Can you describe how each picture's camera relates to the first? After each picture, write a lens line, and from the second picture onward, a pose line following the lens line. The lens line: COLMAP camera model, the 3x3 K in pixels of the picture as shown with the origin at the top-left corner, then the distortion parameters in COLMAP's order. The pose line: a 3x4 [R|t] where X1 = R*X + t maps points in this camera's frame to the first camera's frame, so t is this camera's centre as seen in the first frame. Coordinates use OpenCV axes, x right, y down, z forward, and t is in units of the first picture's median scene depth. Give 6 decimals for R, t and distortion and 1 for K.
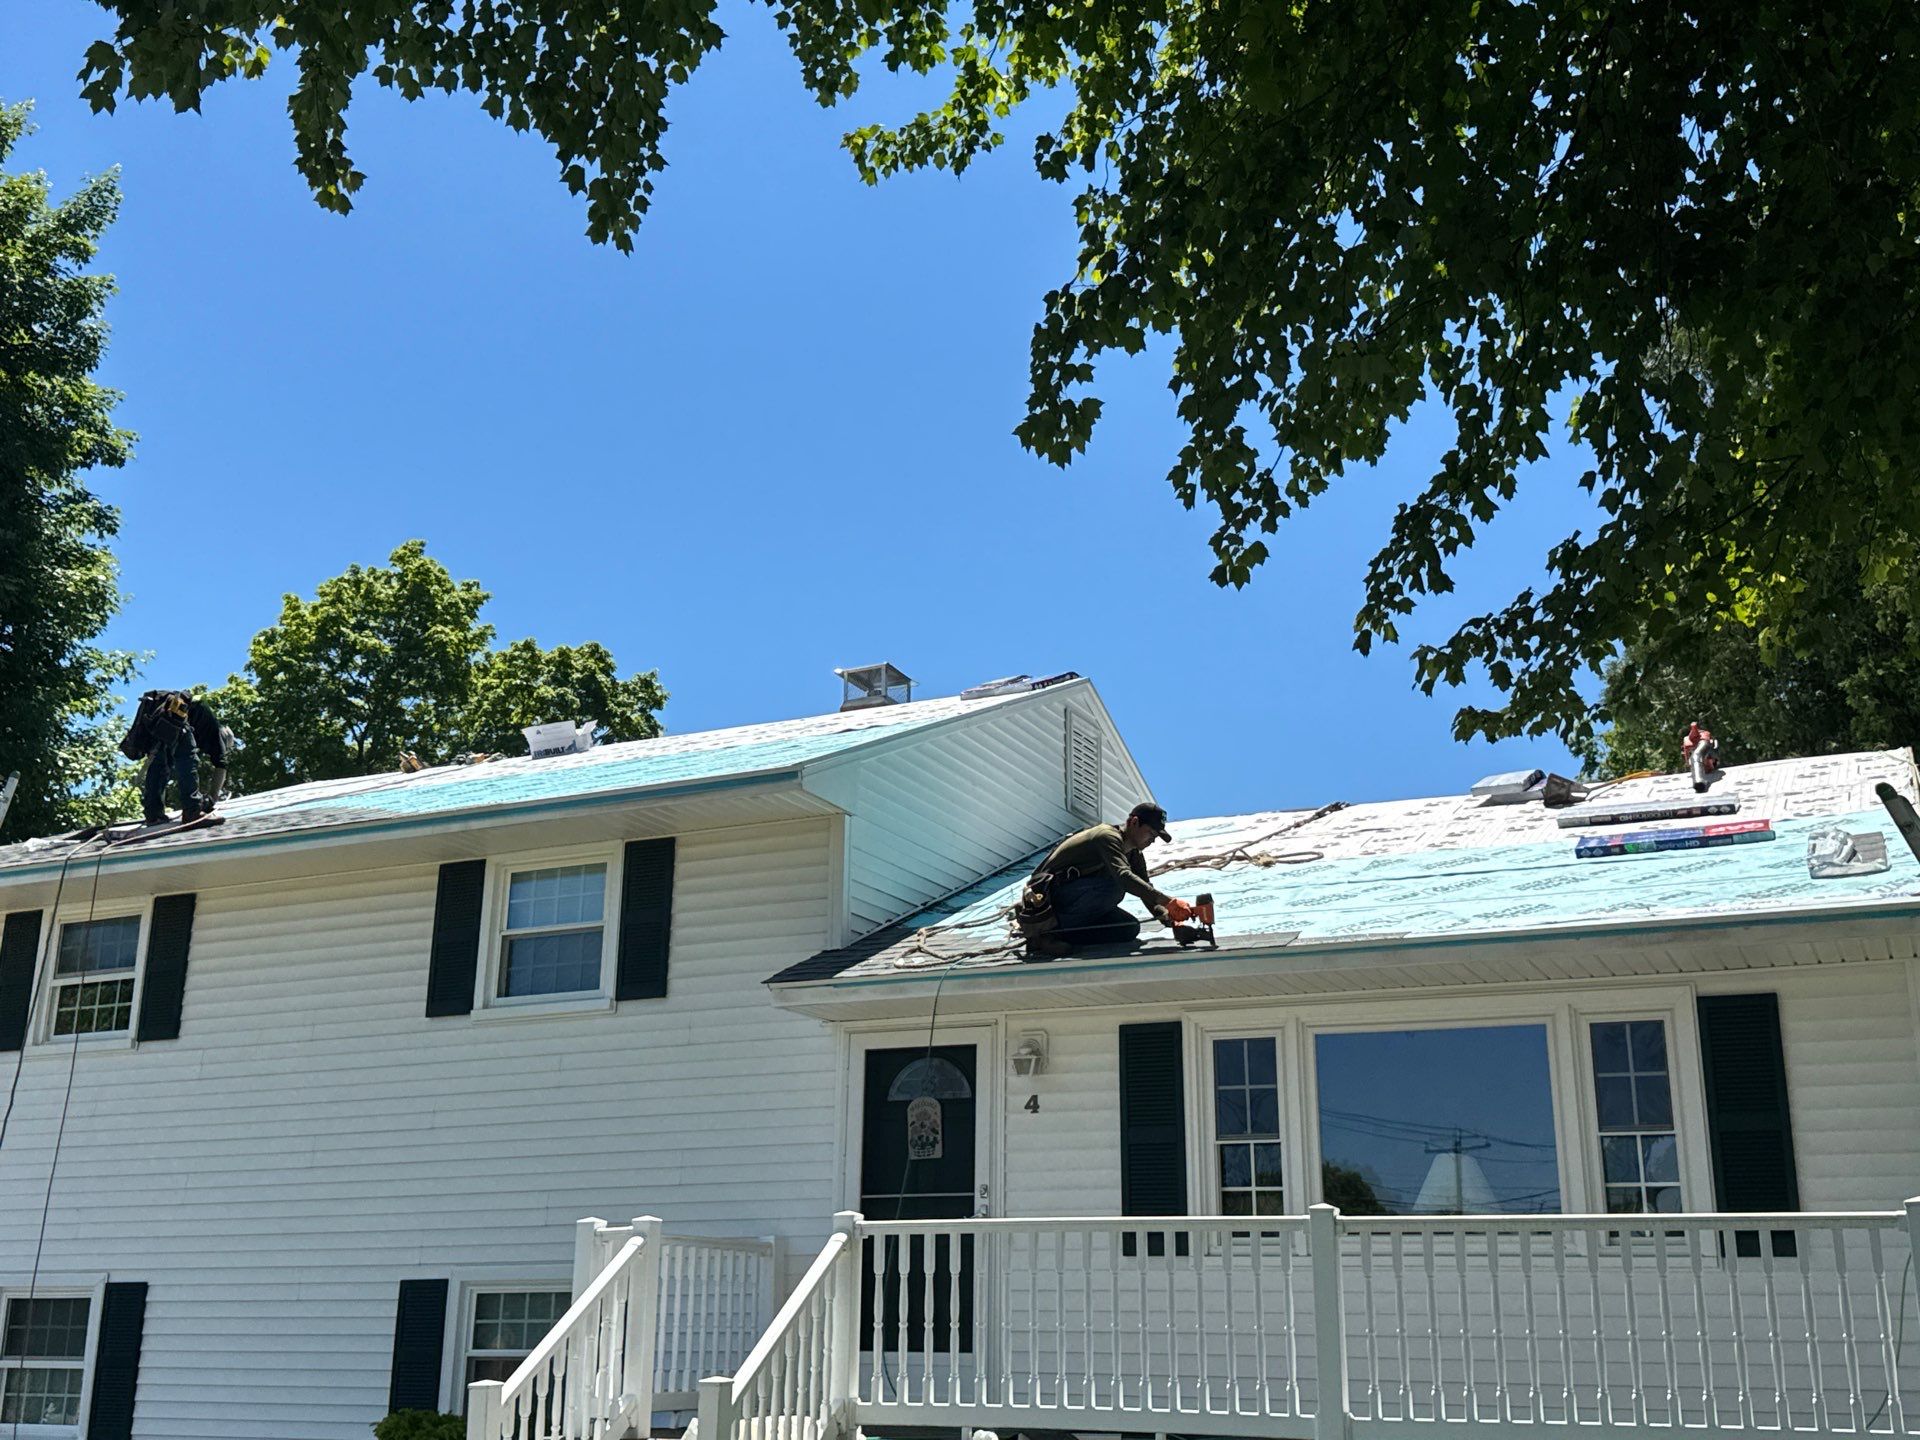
lens RADIAL K [[2069.1, 0, 929.8], [0, 2069.1, 687.6], [0, 0, 1]] dist [0.072889, 0.000000]
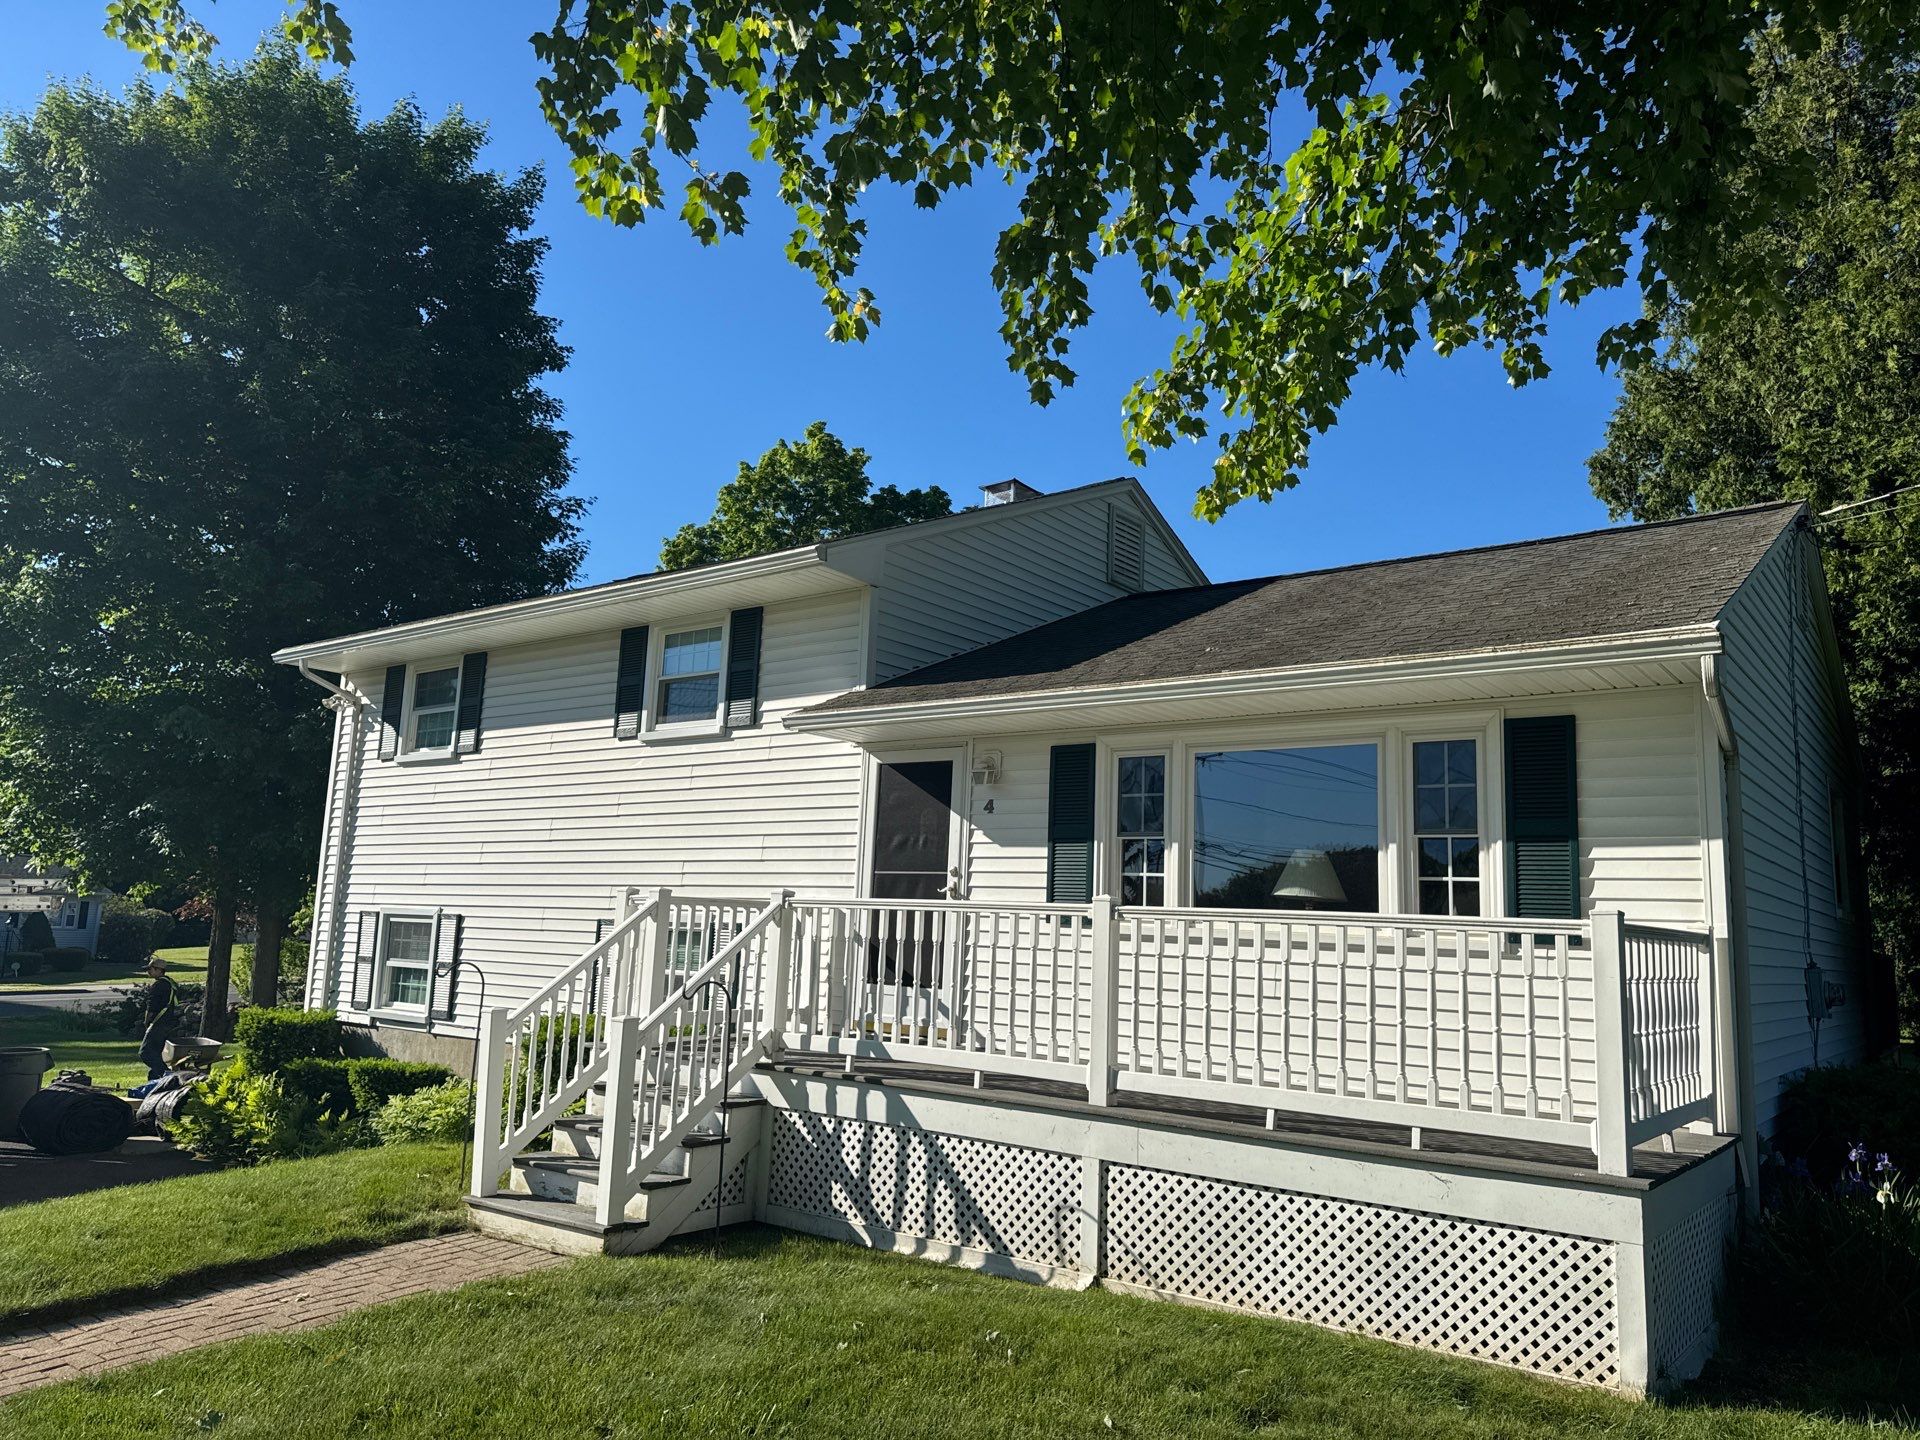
lens RADIAL K [[1348.4, 0, 949.3], [0, 1348.4, 704.8], [0, 0, 1]] dist [0.036028, -0.028147]
pose [[0.980108, -0.007900, -0.198307, 0.166049], [0.035302, 0.990213, 0.135025, 0.022411], [0.195300, -0.139340, 0.970795, 0.172070]]
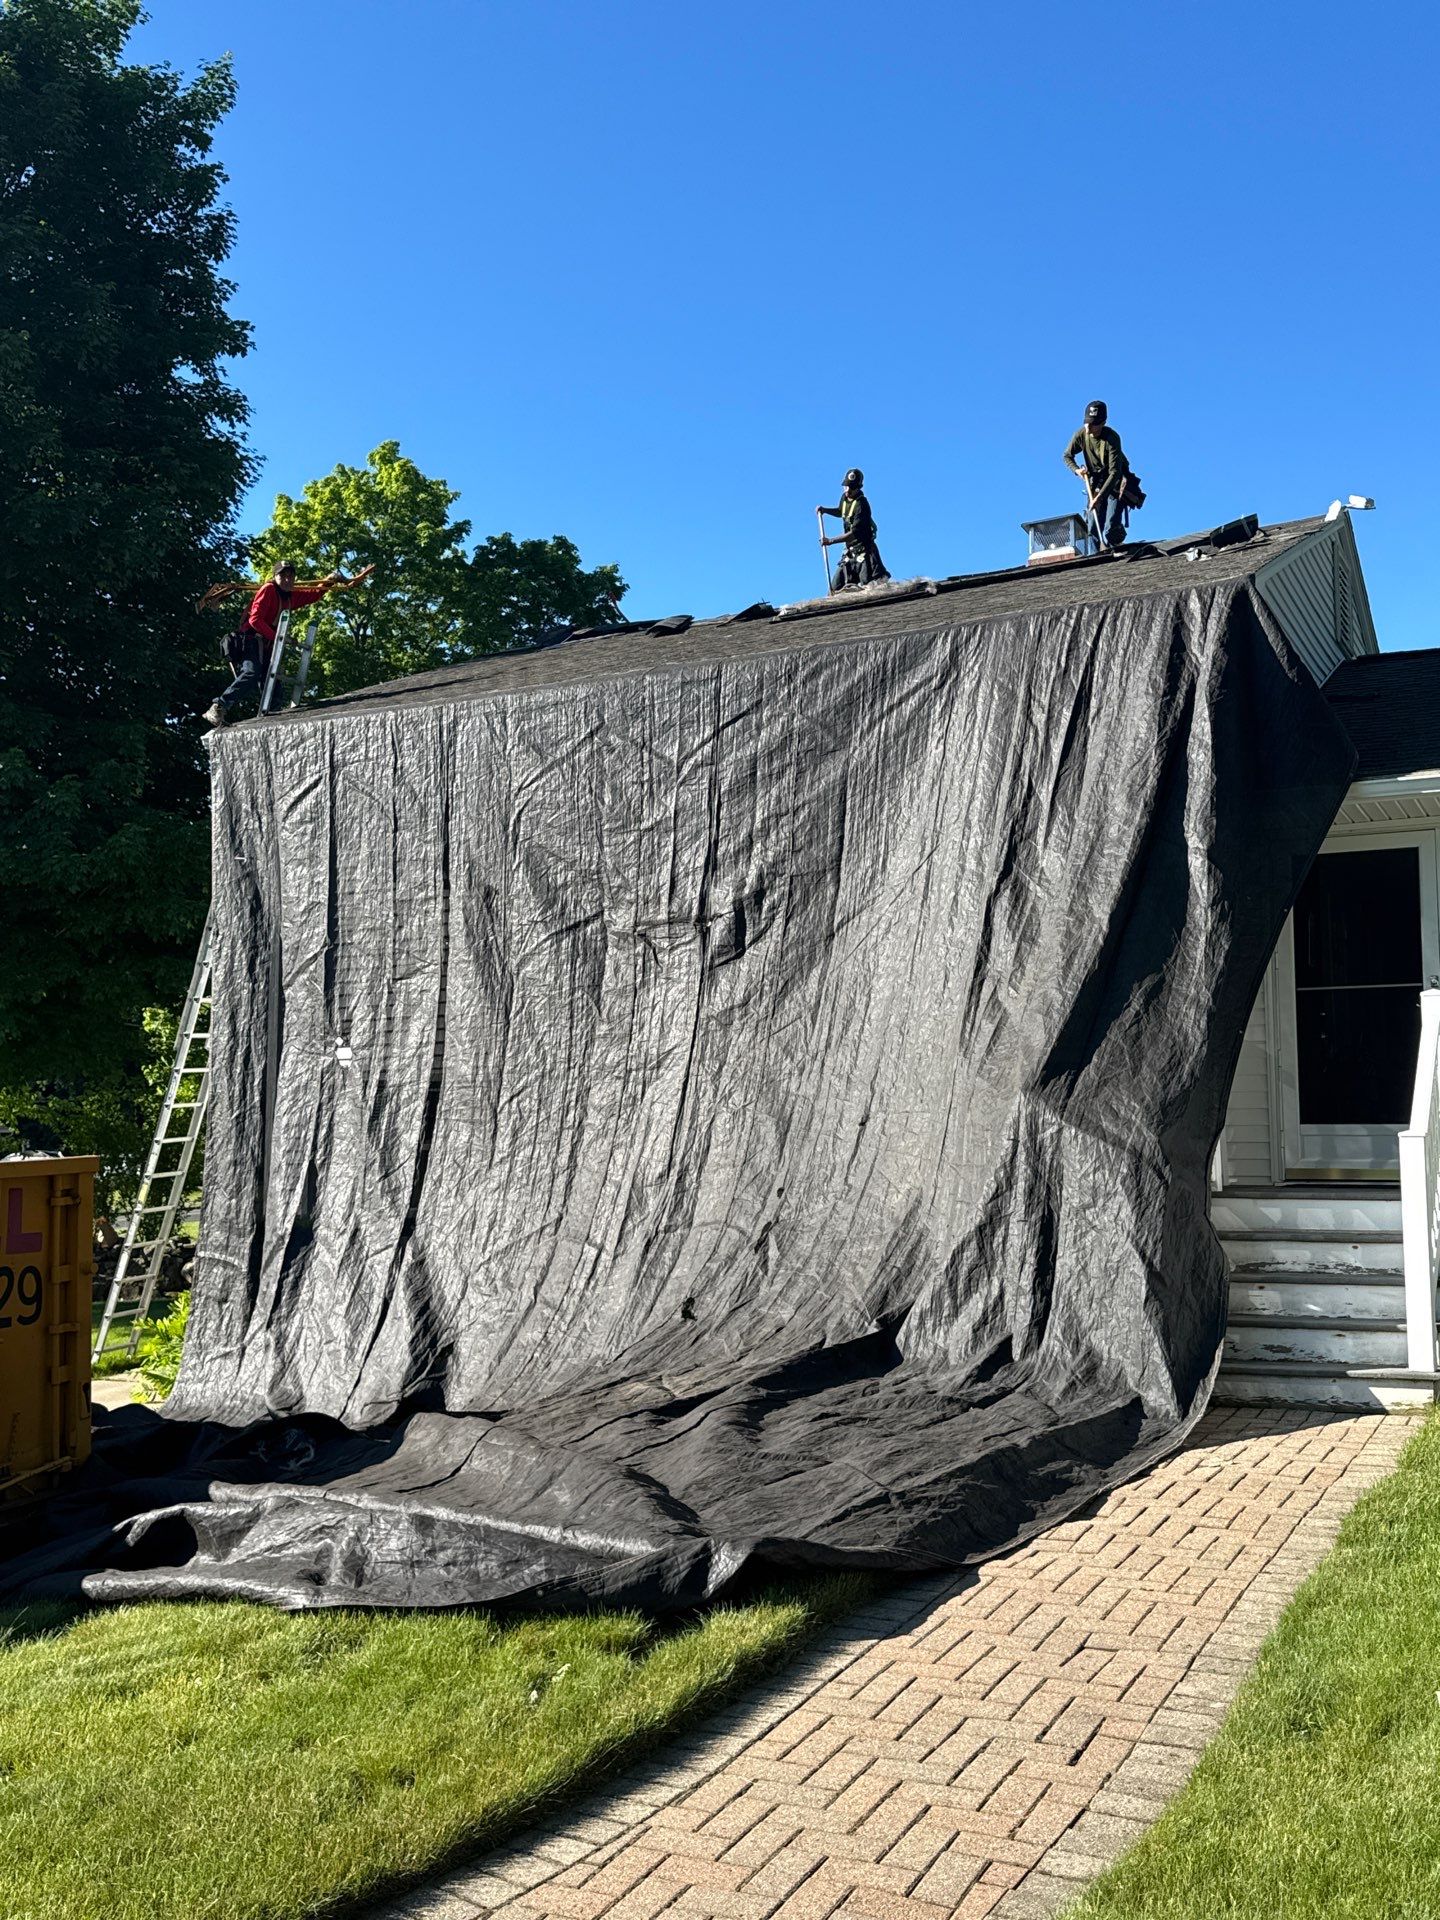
lens RADIAL K [[1830.6, 0, 748.1], [0, 1830.6, 935.4], [0, 0, 1]] dist [-0.008024, 0.000000]
pose [[0.999842, -0.016433, -0.006840, -0.276896], [0.017426, 0.982001, 0.188071, 0.030905], [0.003626, -0.188160, 0.982132, 0.070593]]
